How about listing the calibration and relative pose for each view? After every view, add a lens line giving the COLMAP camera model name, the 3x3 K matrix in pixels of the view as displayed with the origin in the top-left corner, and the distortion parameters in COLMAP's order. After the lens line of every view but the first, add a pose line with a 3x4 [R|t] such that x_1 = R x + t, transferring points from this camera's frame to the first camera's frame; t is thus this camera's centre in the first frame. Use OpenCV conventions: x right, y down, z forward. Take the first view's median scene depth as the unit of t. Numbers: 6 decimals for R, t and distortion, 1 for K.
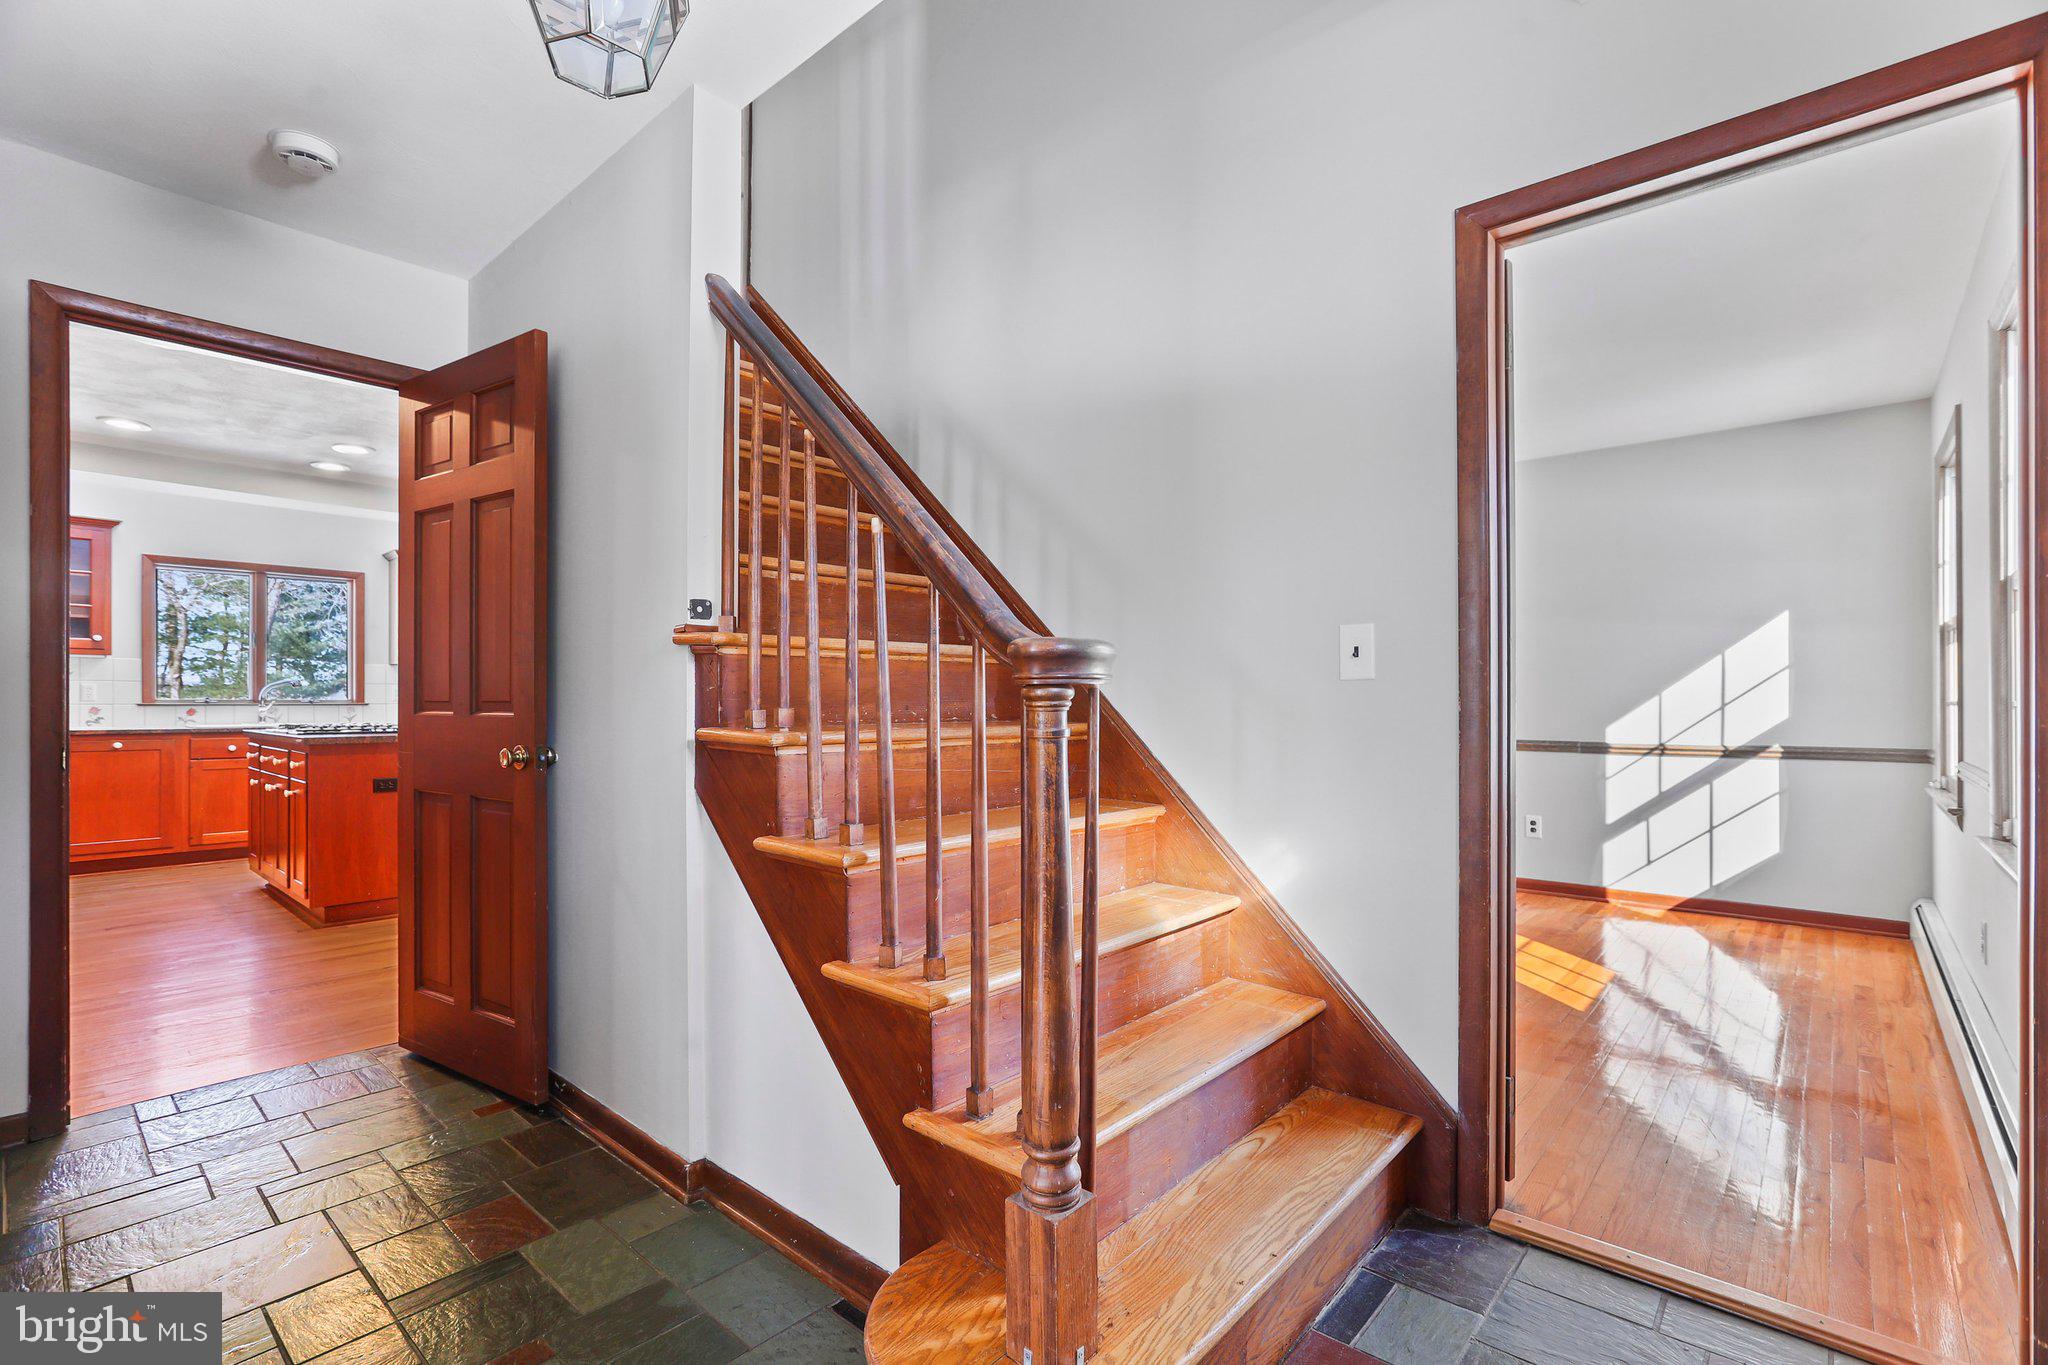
lens RADIAL K [[910.9, 0, 1006.2], [0, 910.9, 708.8], [0, 0, 1]] dist [-0.048177, 0.021303]
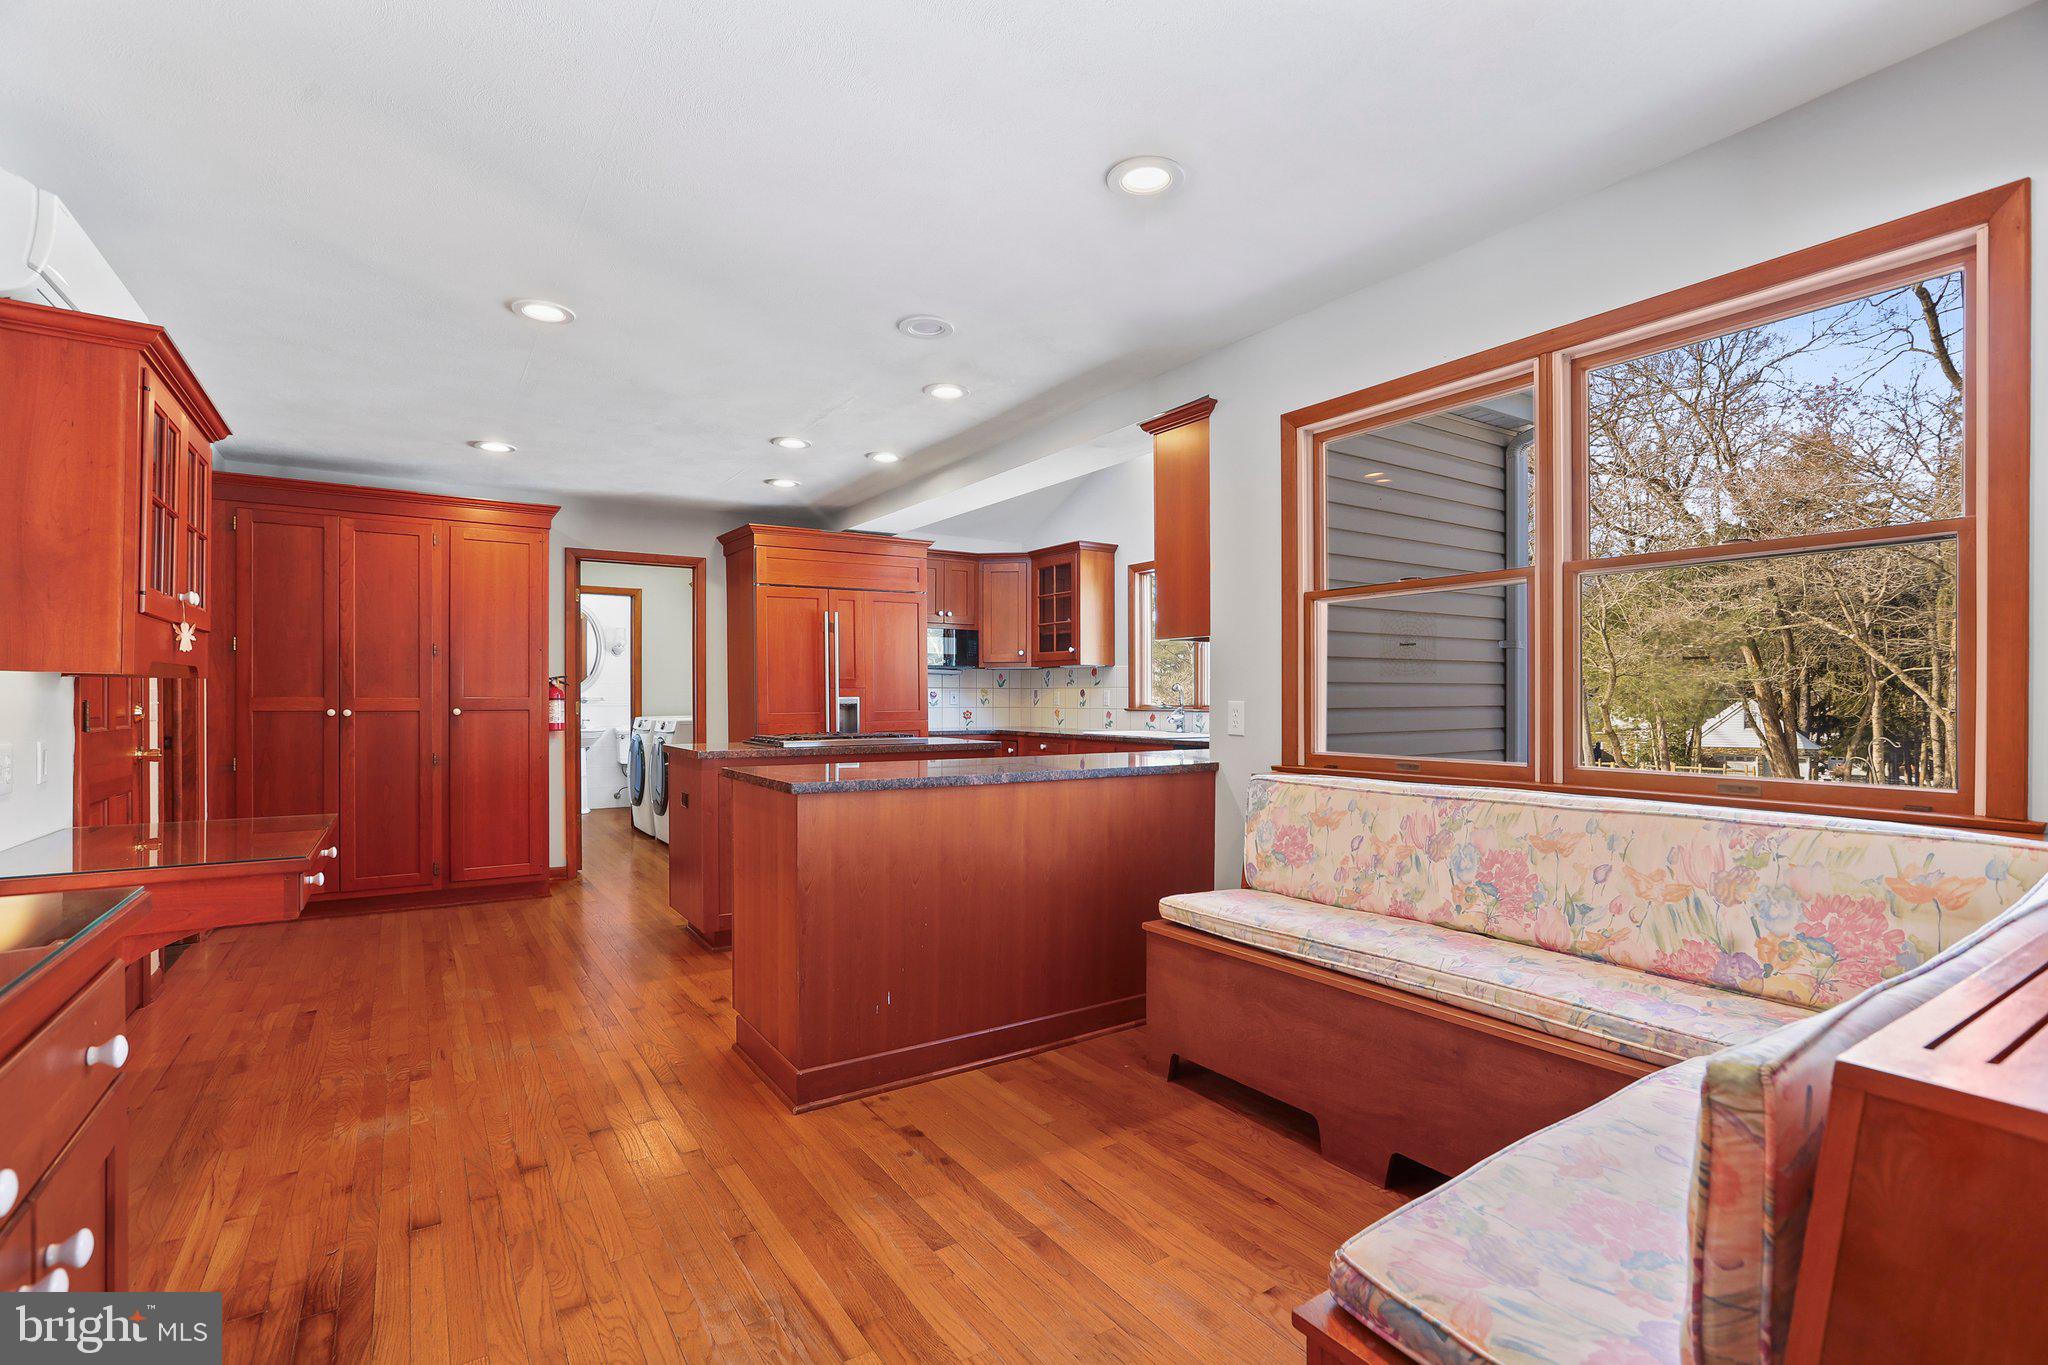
lens RADIAL K [[931.9, 0, 1017.3], [0, 931.9, 696.8], [0, 0, 1]] dist [-0.044076, 0.022684]
pose [[-0.250689, -0.002734, -0.968064, 0.156828], [-0.011363, 0.999935, 0.000118, -0.023914], [0.968001, 0.011030, -0.250704, 1.477630]]
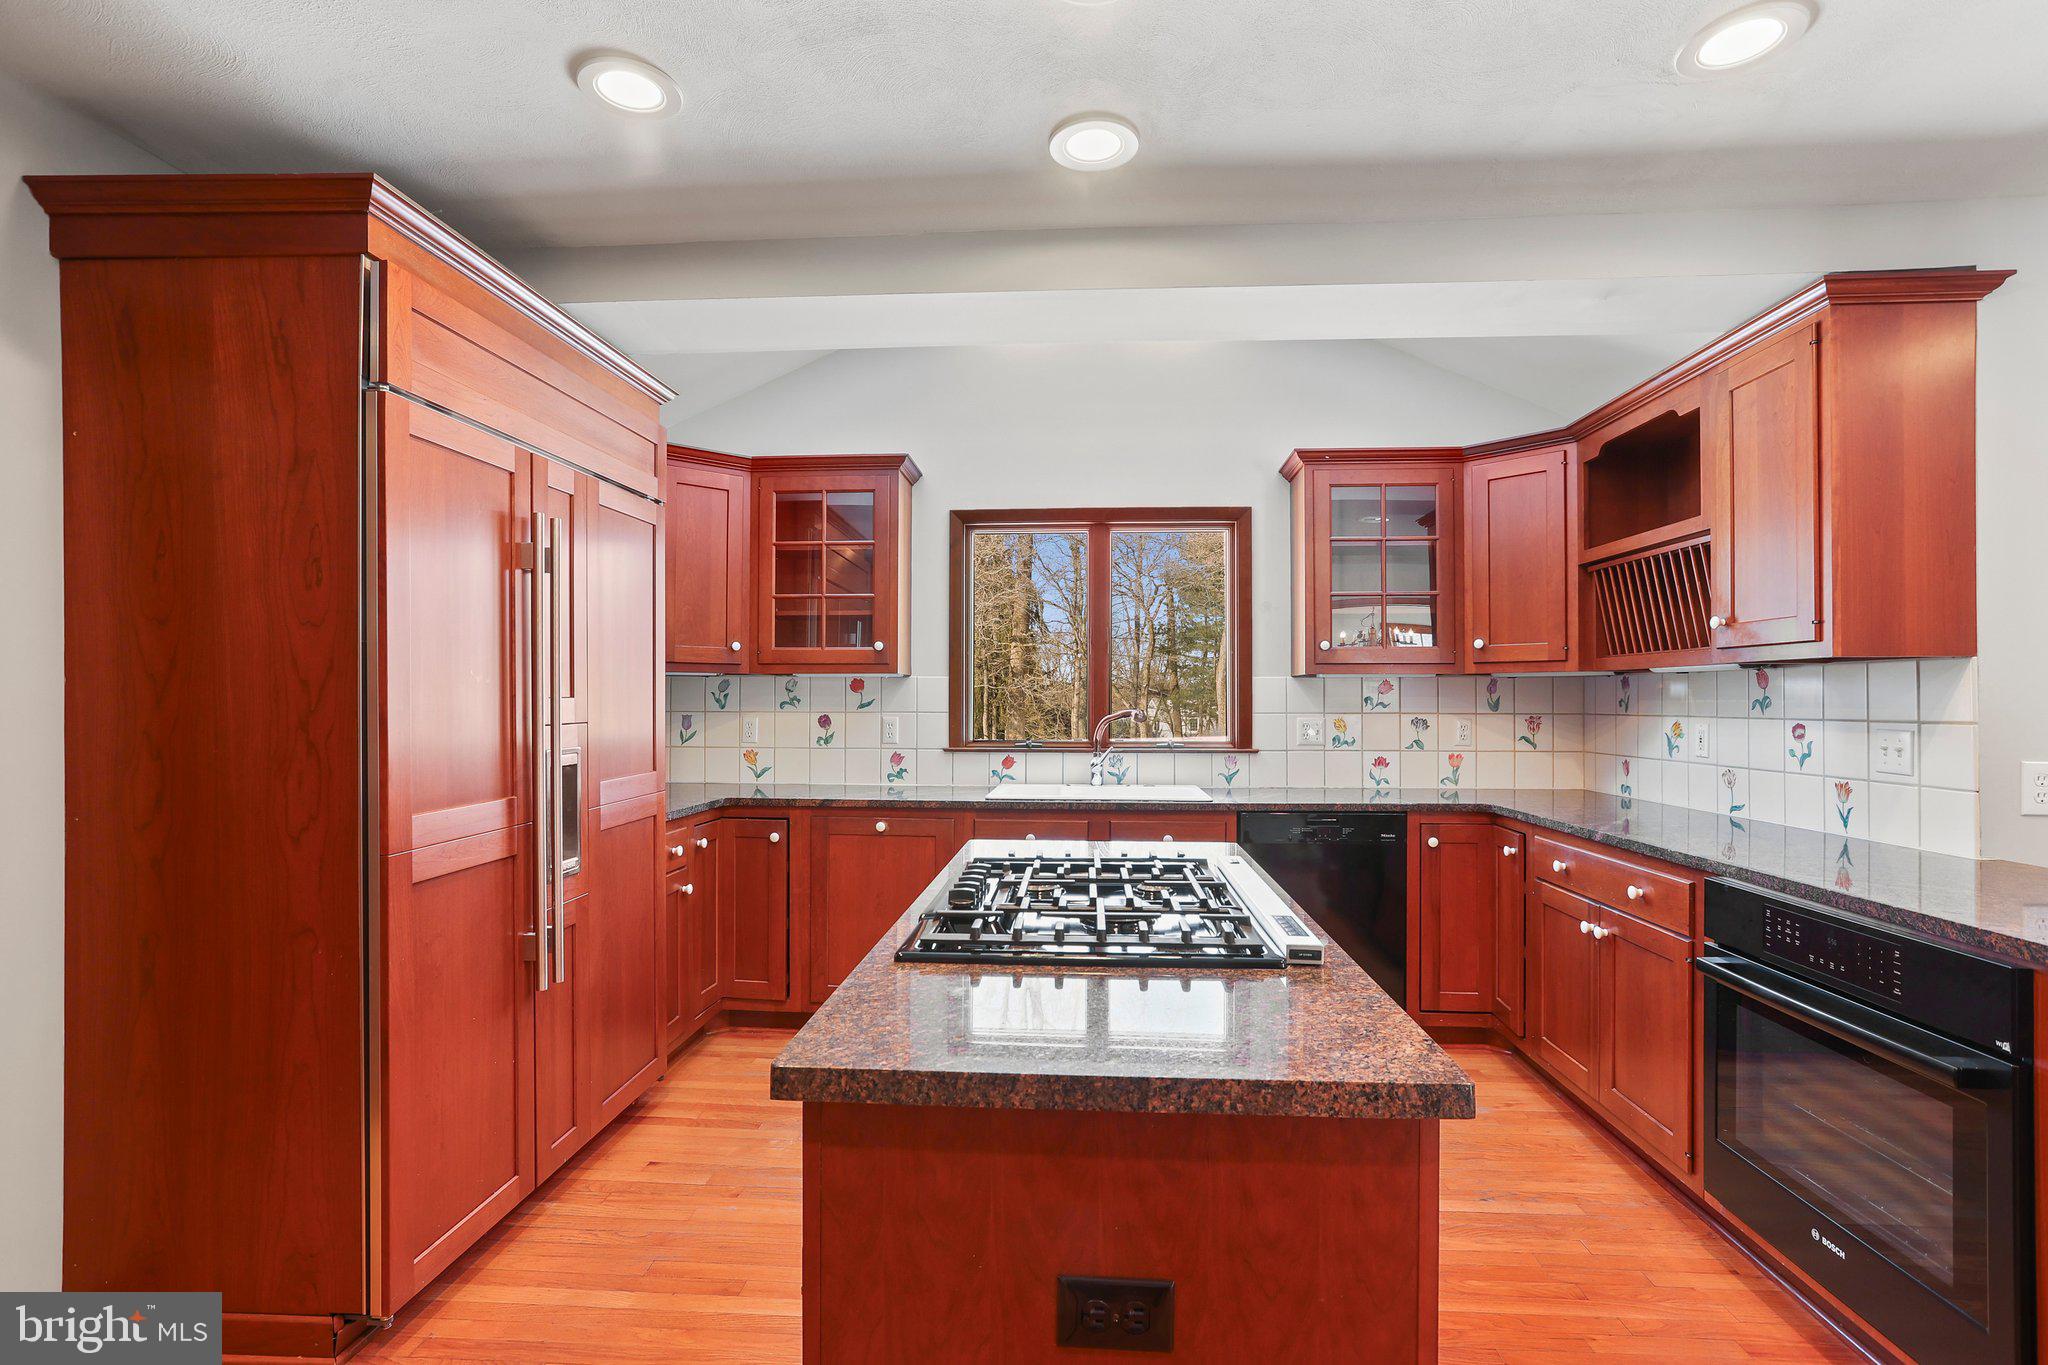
lens RADIAL K [[985.6, 0, 1025.9], [0, 985.6, 696.6], [0, 0, 1]] dist [-0.042840, 0.025436]
pose [[0.610213, -0.002091, -0.792235, -0.496662], [-0.008673, 0.999919, -0.009320, -0.046749], [0.792190, 0.012558, 0.610146, 0.791360]]
